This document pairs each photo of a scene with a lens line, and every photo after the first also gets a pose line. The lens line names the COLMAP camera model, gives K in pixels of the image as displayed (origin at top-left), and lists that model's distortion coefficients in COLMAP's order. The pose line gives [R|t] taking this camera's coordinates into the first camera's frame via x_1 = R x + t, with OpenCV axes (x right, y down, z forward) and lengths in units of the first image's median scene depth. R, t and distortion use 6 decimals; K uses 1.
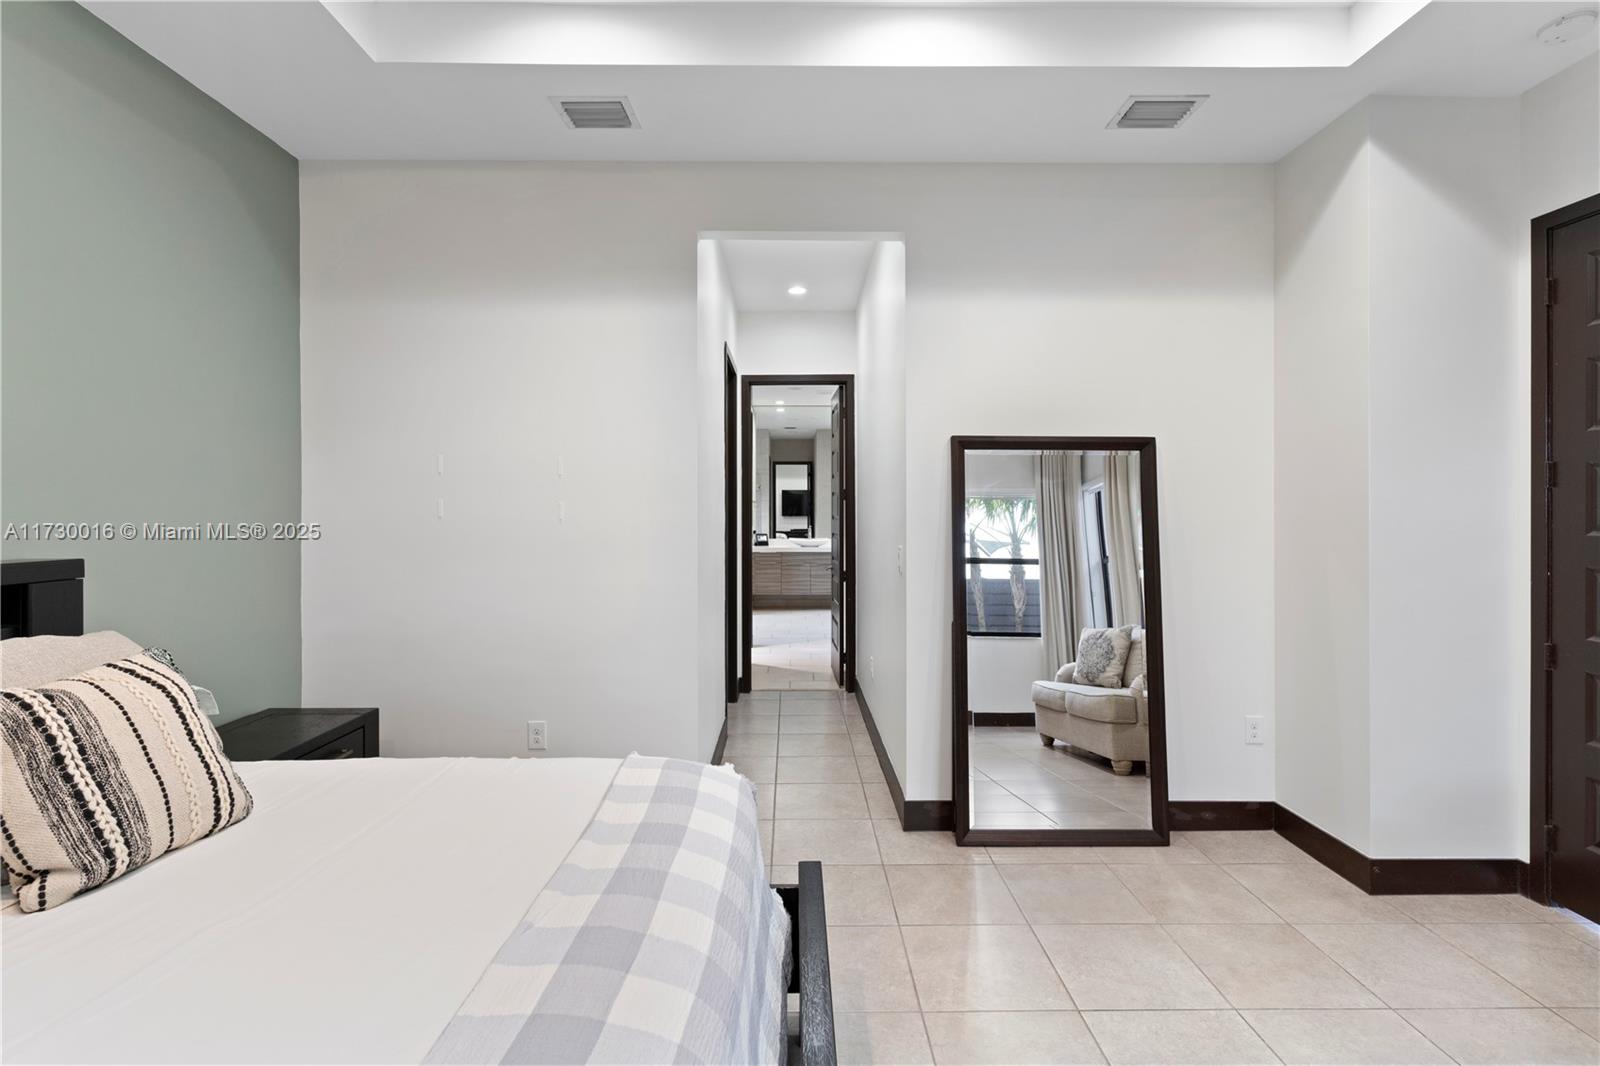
lens RADIAL K [[767.5, 0, 795.6], [0, 767.5, 511.9], [0, 0, 1]] dist [0.001711, 0.001054]
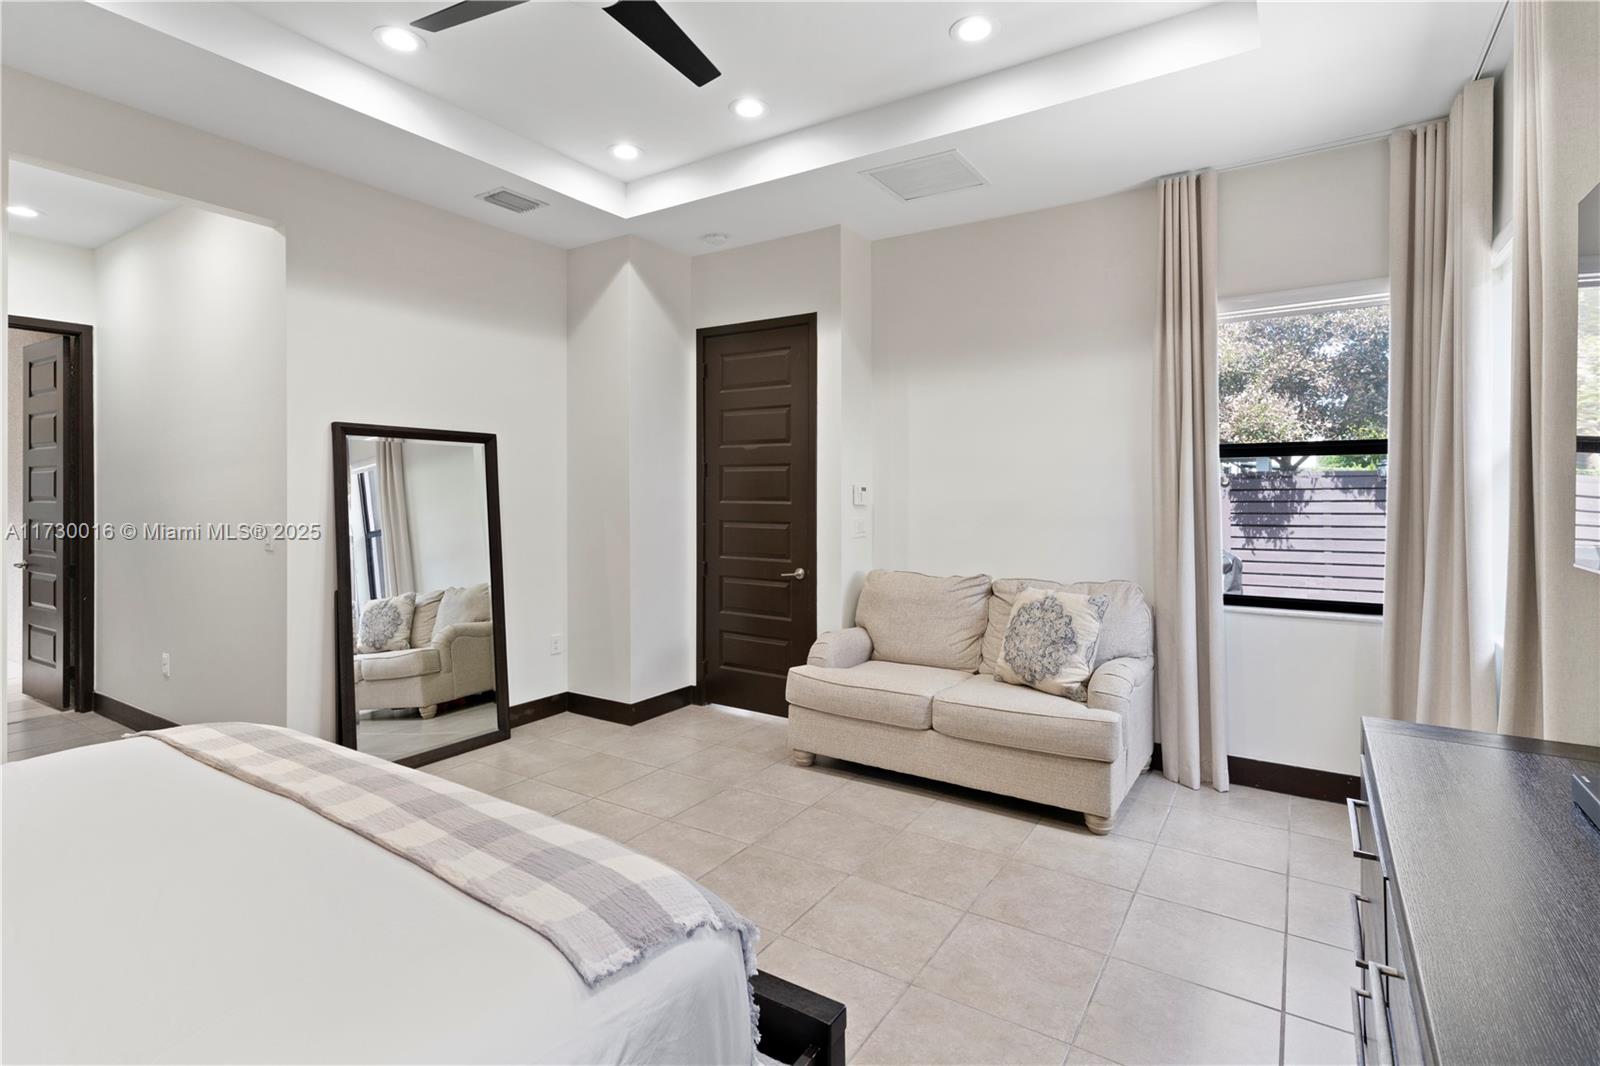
lens RADIAL K [[774.2, 0, 799.9], [0, 774.2, 490.1], [0, 0, 1]] dist [0.002457, 0.000085]
pose [[0.552189, -0.001849, 0.833717, -0.366899], [0.003442, 0.999994, -0.000062, 0.000423], [-0.833712, 0.002904, 0.552192, -0.177089]]
